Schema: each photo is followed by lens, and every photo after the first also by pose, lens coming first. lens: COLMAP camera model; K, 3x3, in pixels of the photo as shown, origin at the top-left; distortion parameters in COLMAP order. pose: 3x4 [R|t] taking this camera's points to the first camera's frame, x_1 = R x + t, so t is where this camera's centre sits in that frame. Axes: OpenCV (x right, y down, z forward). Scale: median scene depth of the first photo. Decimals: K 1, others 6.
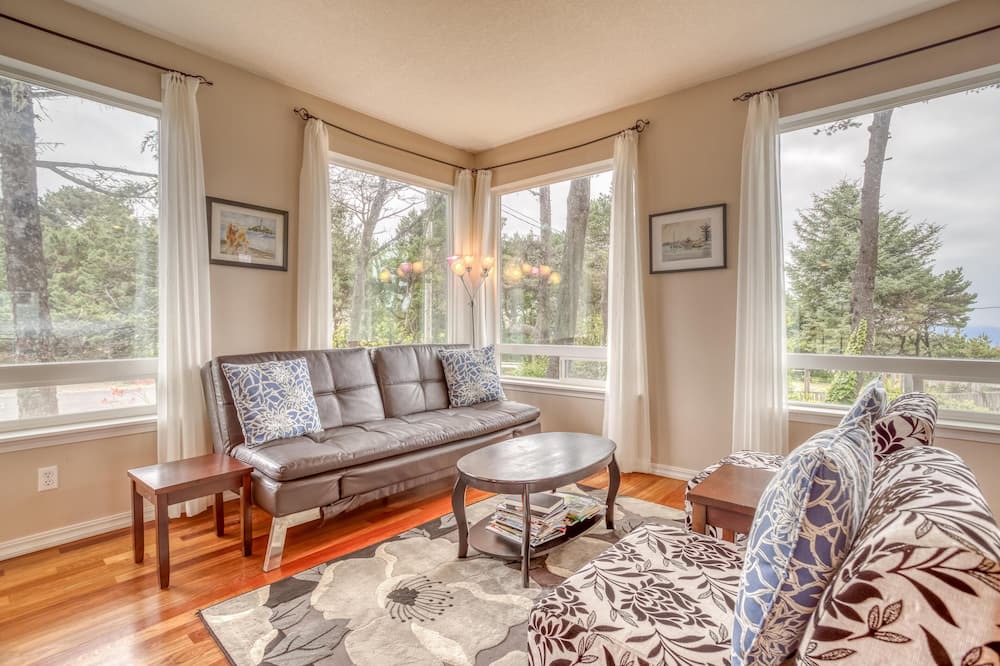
lens RADIAL K [[478.3, 0, 507.9], [0, 478.3, 330.0], [0, 0, 1]] dist [-0.027954, 0.007746]
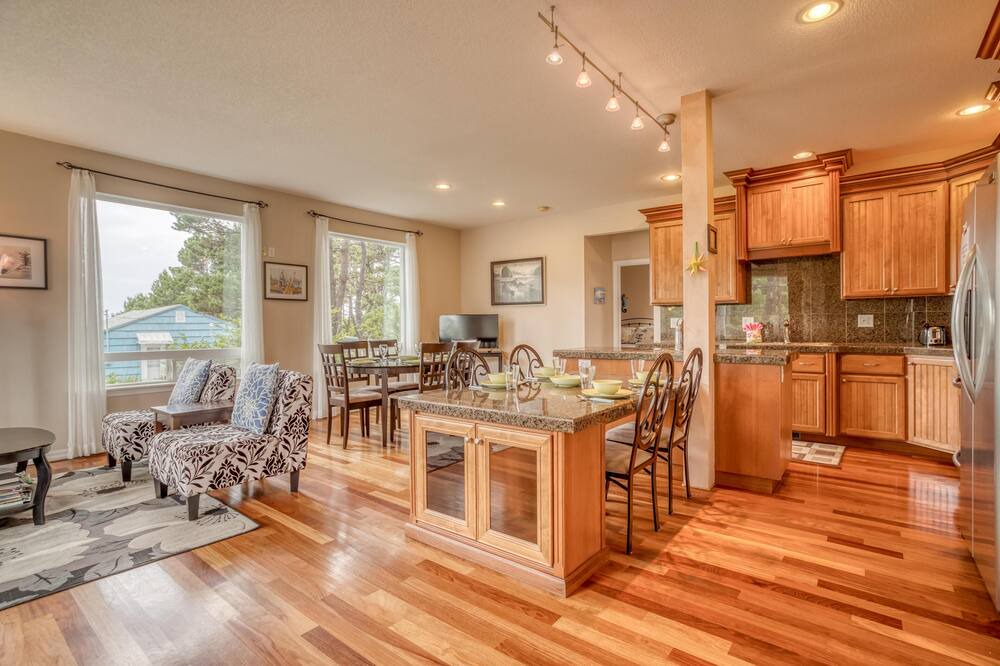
lens RADIAL K [[478.3, 0, 486.3], [0, 478.3, 328.6], [0, 0, 1]] dist [-0.027954, 0.007746]
pose [[-0.030726, -0.002122, 0.999526, -0.837628], [0.023284, 0.999725, 0.002839, -0.001027], [-0.999257, 0.023361, -0.030669, -0.155402]]
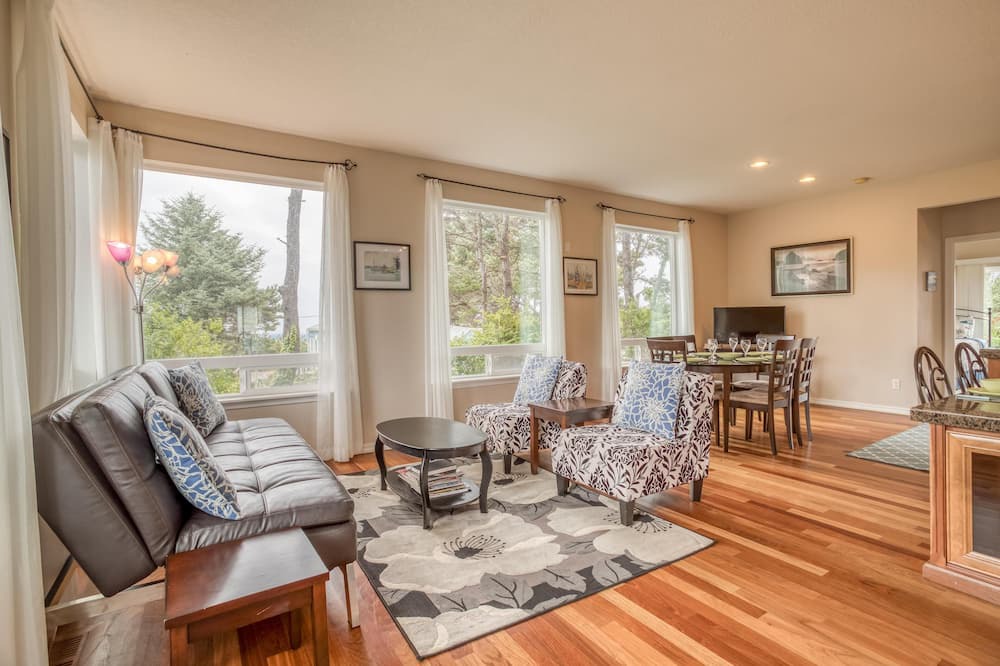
lens RADIAL K [[478.3, 0, 503.7], [0, 478.3, 333.6], [0, 0, 1]] dist [-0.027954, 0.007746]
pose [[0.284316, -0.025577, 0.958389, -0.812001], [0.030159, 0.999388, 0.017725, -0.018425], [-0.958256, 0.023864, 0.284913, 0.320128]]
